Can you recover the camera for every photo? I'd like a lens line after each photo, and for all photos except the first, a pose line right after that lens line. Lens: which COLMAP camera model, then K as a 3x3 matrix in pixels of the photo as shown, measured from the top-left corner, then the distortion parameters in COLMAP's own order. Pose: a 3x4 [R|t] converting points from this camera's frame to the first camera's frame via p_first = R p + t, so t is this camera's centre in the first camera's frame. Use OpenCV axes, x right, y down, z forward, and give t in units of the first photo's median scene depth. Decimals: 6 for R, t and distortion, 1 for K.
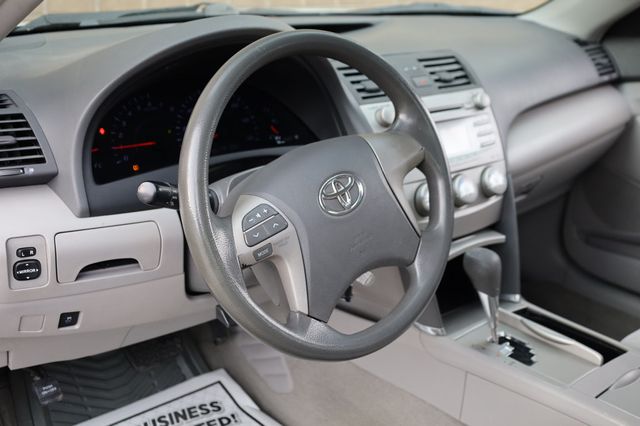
lens RADIAL K [[774.2, 0, 319.0], [0, 774.2, 215.4], [0, 0, 1]] dist [0.009352, 0.000000]
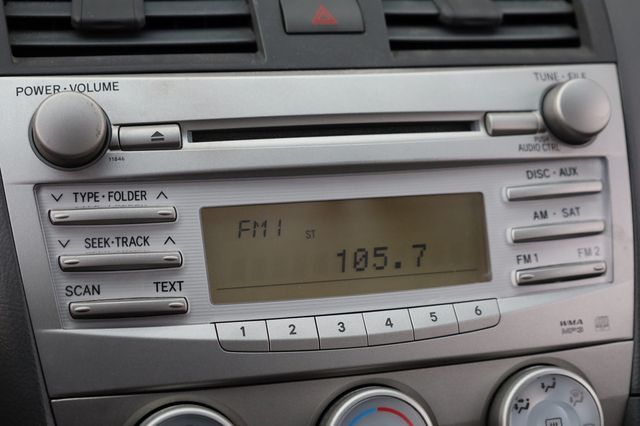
lens RADIAL K [[963.0, 0, 316.9], [0, 963.0, 212.9], [0, 0, 1]] dist [-0.028362, 0.000000]
pose [[0.900147, 0.162667, -0.404074, 0.268779], [-0.156296, 0.986496, 0.048954, -0.114794], [0.406580, 0.019090, 0.913416, 0.659076]]
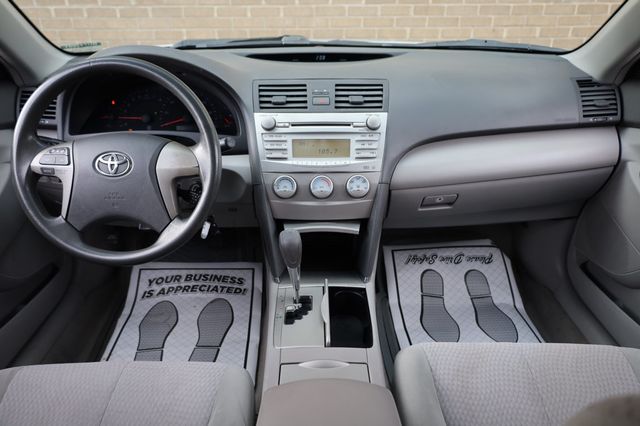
lens RADIAL K [[469.5, 0, 326.3], [0, 469.5, 208.7], [0, 0, 1]] dist [0.004222, 0.008968]
pose [[0.750663, 0.253103, -0.610282, 0.654373], [-0.191213, 0.967407, 0.166017, -0.124125], [0.632411, -0.007929, 0.774593, 0.359691]]
